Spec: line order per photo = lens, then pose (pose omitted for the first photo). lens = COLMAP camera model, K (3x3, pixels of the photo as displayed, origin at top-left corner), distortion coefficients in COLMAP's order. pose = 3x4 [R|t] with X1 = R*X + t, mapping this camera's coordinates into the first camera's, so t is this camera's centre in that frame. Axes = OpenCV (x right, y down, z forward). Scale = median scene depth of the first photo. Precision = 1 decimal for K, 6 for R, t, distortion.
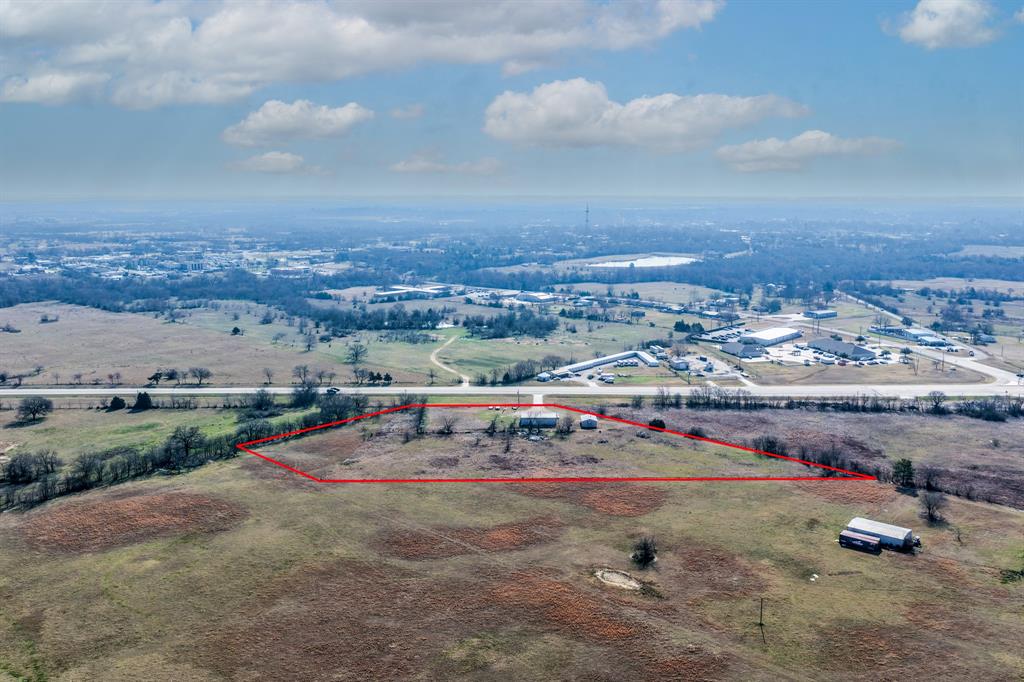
lens RADIAL K [[851.2, 0, 515.8], [0, 851.2, 346.2], [0, 0, 1]] dist [-0.011295, 0.029069]
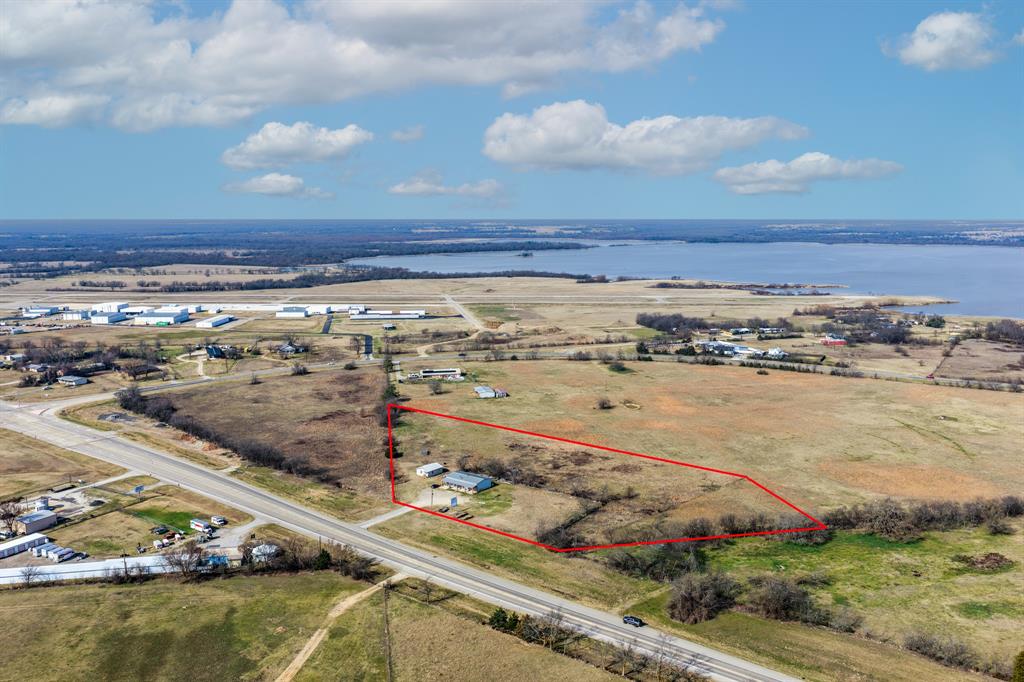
lens RADIAL K [[848.5, 0, 526.0], [0, 848.5, 340.0], [0, 0, 1]] dist [-0.004048, 0.014548]
pose [[-0.801634, -0.087590, 0.591364, -0.974666], [0.107957, 0.951735, 0.287309, -0.549863], [-0.587987, 0.294159, -0.753487, 2.981440]]
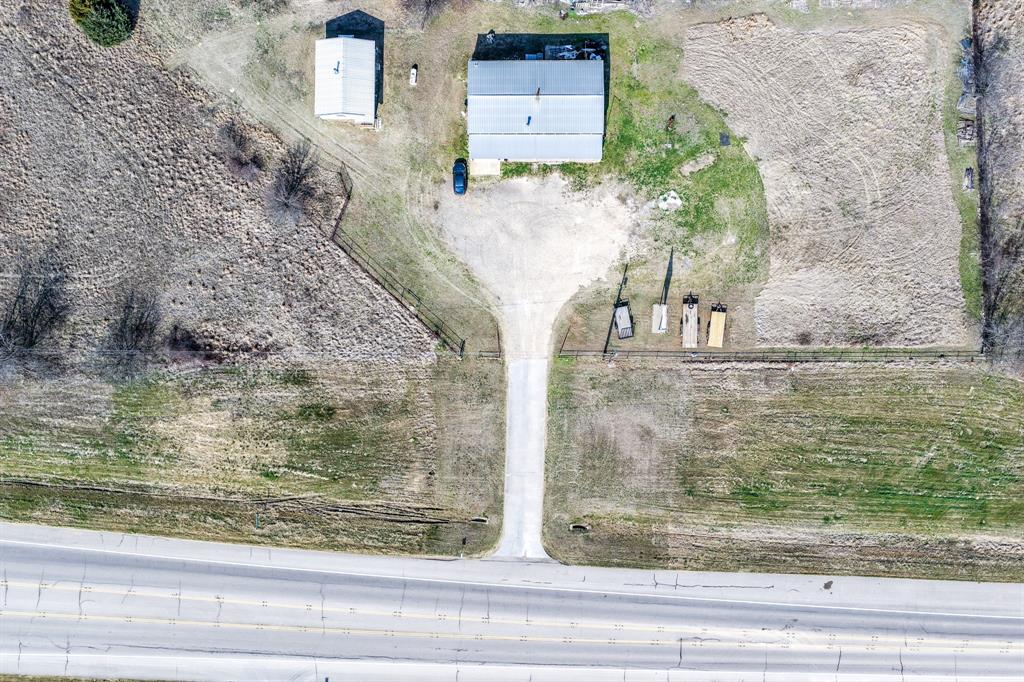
lens RADIAL K [[851.2, 0, 515.8], [0, 851.2, 346.2], [0, 0, 1]] dist [-0.011295, 0.029069]
pose [[-0.999919, -0.012181, 0.003643, 0.058611], [0.005839, -0.185433, 0.982640, -0.354407], [-0.011294, 0.982581, 0.185489, 1.951904]]
